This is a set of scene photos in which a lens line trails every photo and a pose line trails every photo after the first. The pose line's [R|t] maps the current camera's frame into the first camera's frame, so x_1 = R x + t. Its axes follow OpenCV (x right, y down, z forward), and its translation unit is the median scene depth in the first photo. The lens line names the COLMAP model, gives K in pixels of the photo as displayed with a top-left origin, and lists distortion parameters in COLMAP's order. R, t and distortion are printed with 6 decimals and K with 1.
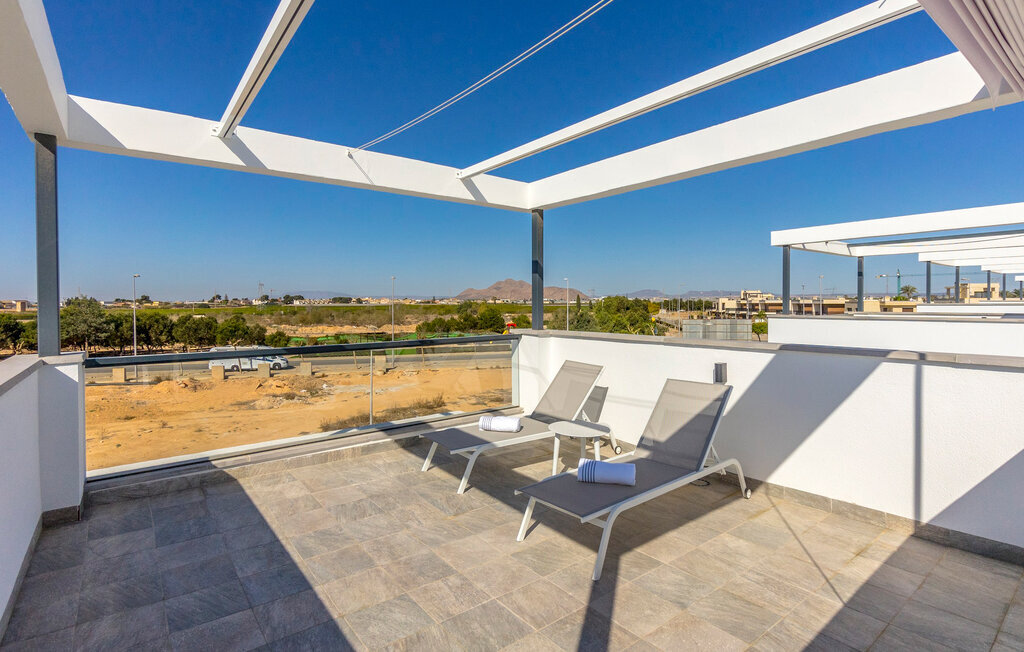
lens RADIAL K [[495.6, 0, 508.6], [0, 495.6, 310.6], [0, 0, 1]] dist [0.004649, 0.000251]
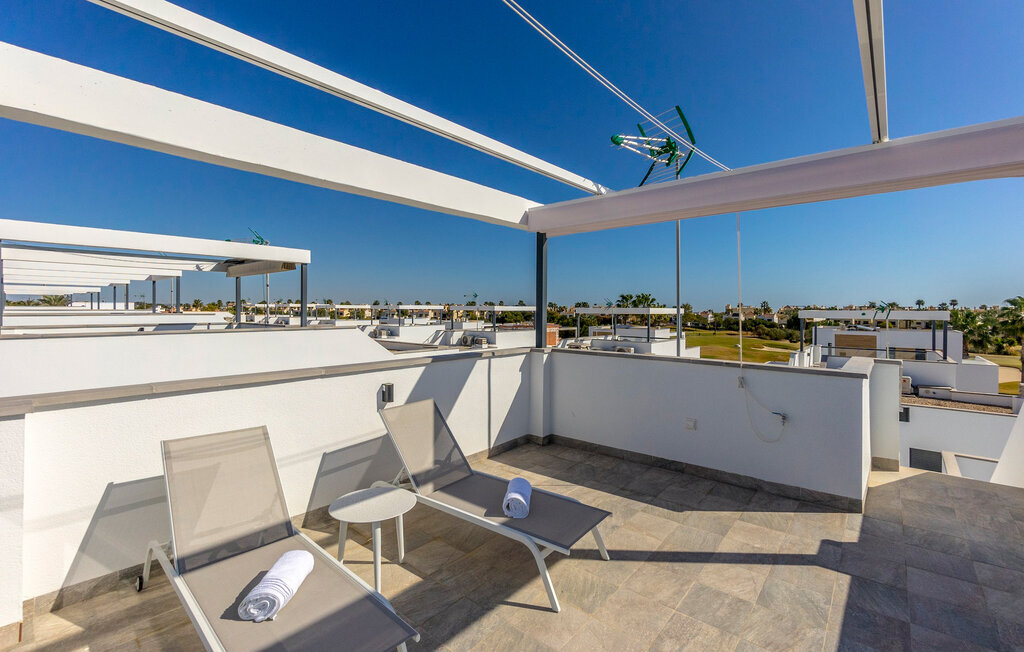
lens RADIAL K [[438.8, 0, 519.2], [0, 438.8, 307.5], [0, 0, 1]] dist [-0.004337, 0.000736]
pose [[-0.205992, 0.008348, 0.978518, -0.854645], [0.010801, 0.999922, -0.006256, -0.073486], [-0.978494, 0.009281, -0.206066, 1.450714]]
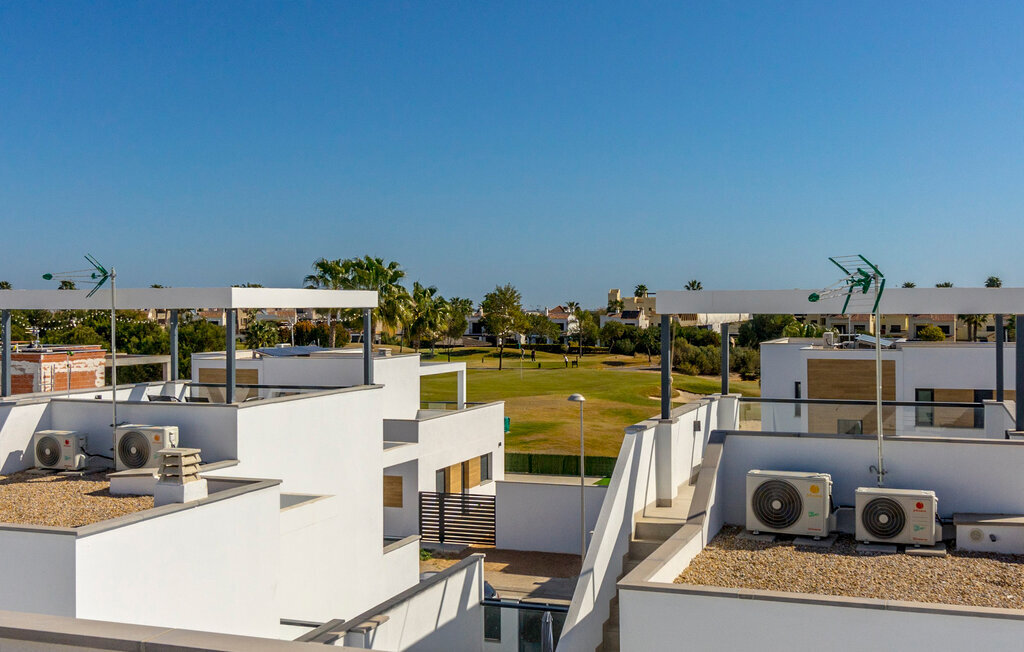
lens RADIAL K [[1207.0, 0, 514.2], [0, 1207.0, 323.2], [0, 0, 1]] dist [-0.018397, 0.000000]
pose [[-0.539611, -0.005840, 0.841894, -0.764935], [0.019506, 0.999621, 0.019437, -0.067109], [-0.841688, 0.026911, -0.539293, 1.308980]]
